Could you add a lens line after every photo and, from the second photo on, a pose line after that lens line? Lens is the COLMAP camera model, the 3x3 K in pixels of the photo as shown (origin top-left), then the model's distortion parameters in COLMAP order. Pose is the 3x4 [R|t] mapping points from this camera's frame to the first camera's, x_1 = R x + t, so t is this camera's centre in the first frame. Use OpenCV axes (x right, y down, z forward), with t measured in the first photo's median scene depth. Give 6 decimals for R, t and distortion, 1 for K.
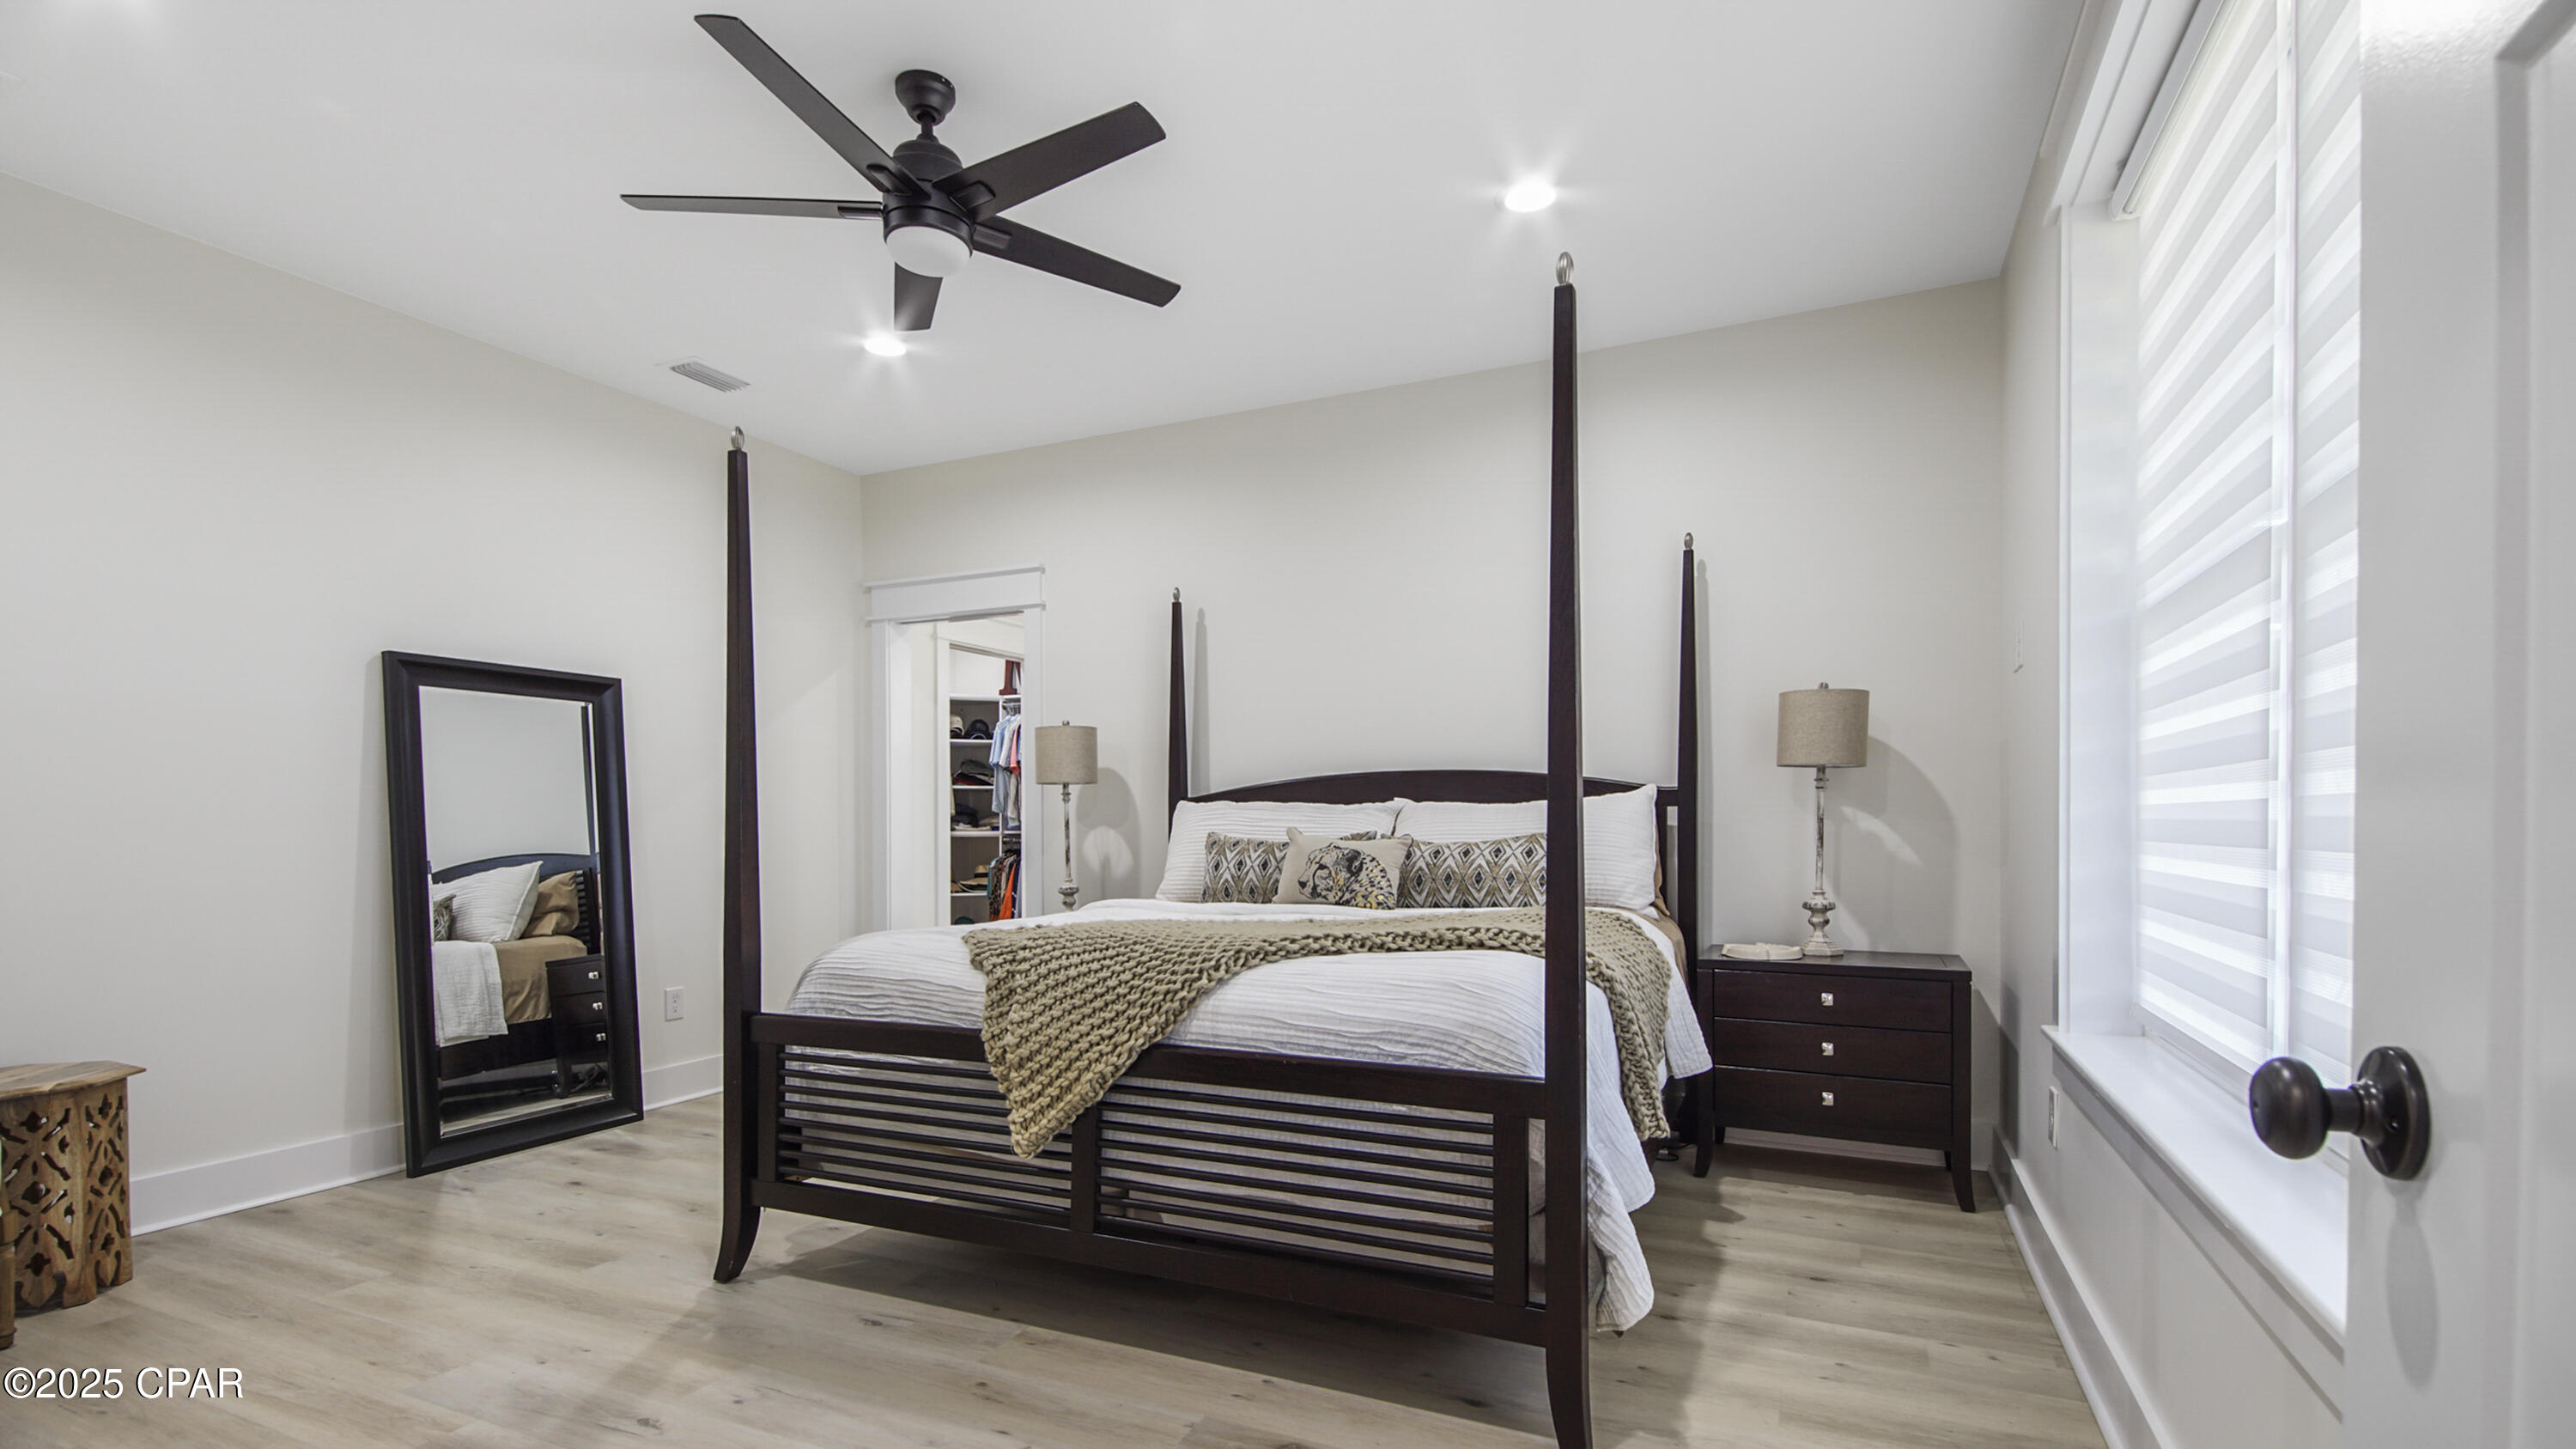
lens RADIAL K [[1164.8, 0, 1282.9], [0, 1164.8, 716.2], [0, 0, 1]] dist [0.029275, -0.015767]
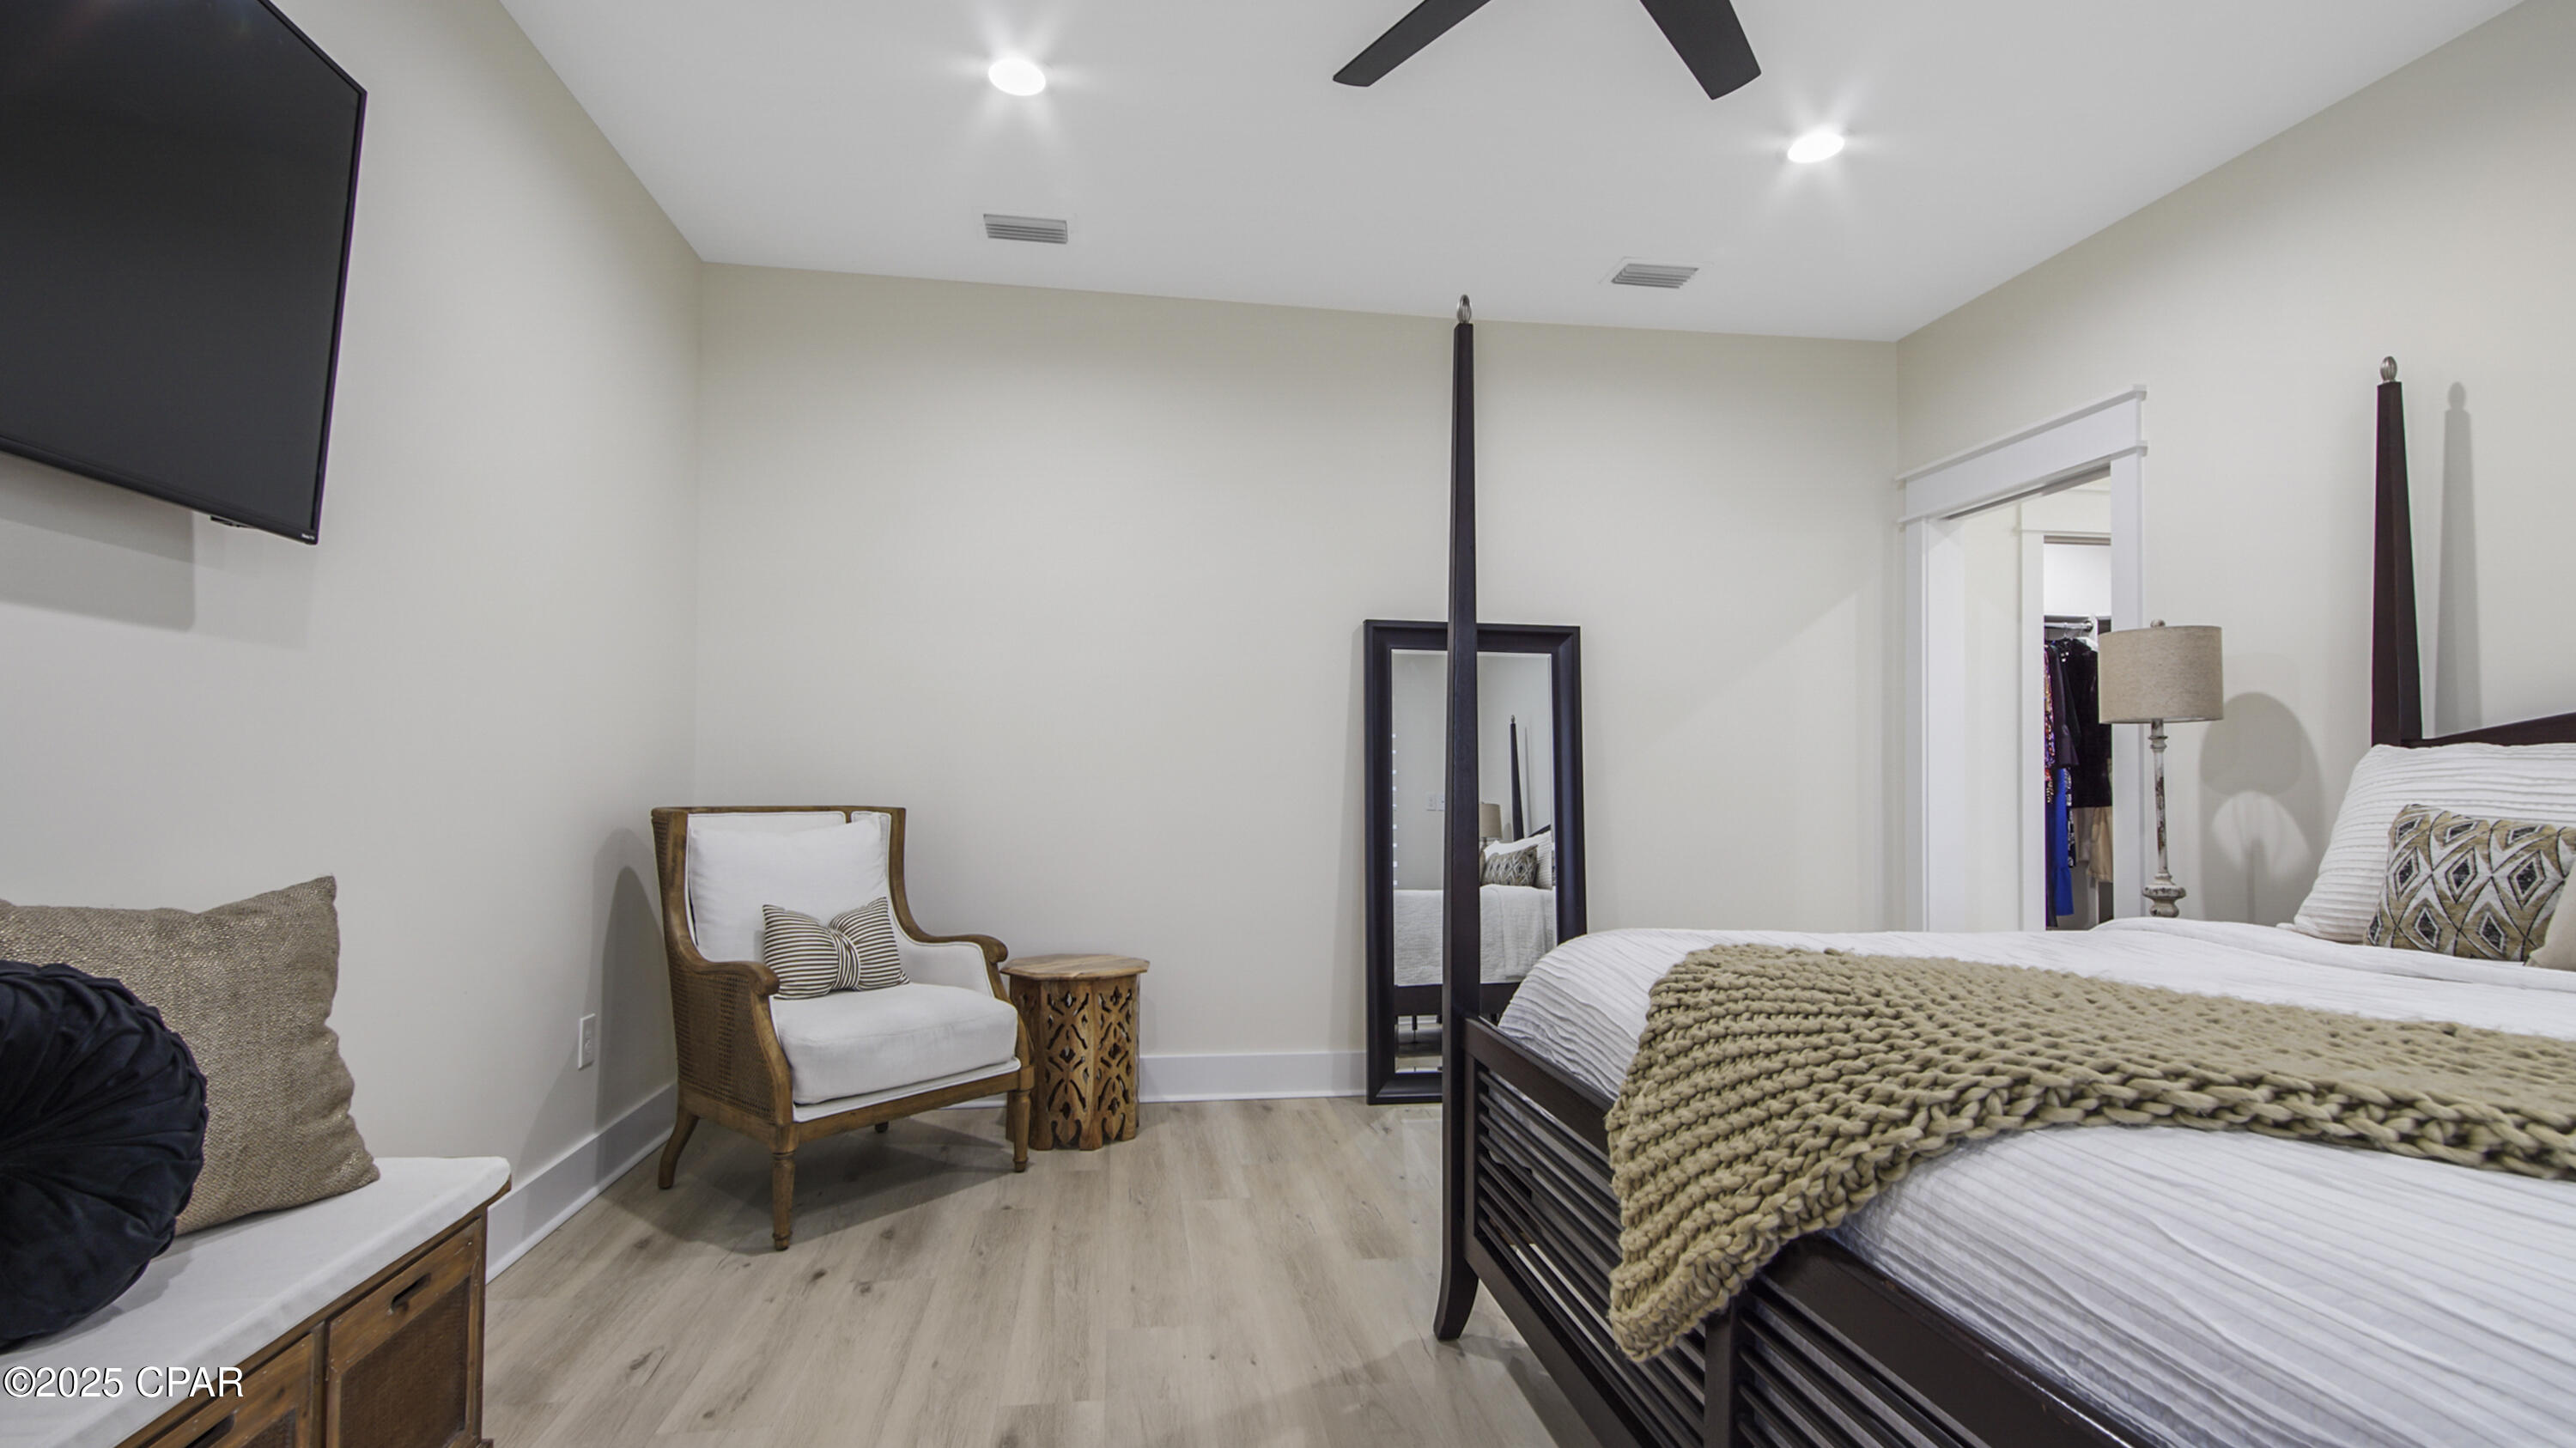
lens RADIAL K [[1164.8, 0, 1282.9], [0, 1164.8, 715.7], [0, 0, 1]] dist [0.029275, -0.015767]
pose [[0.542017, -0.038396, -0.839490, 0.153118], [0.067120, 0.997742, -0.002298, 0.043136], [0.837683, -0.055102, 0.543370, 0.459492]]
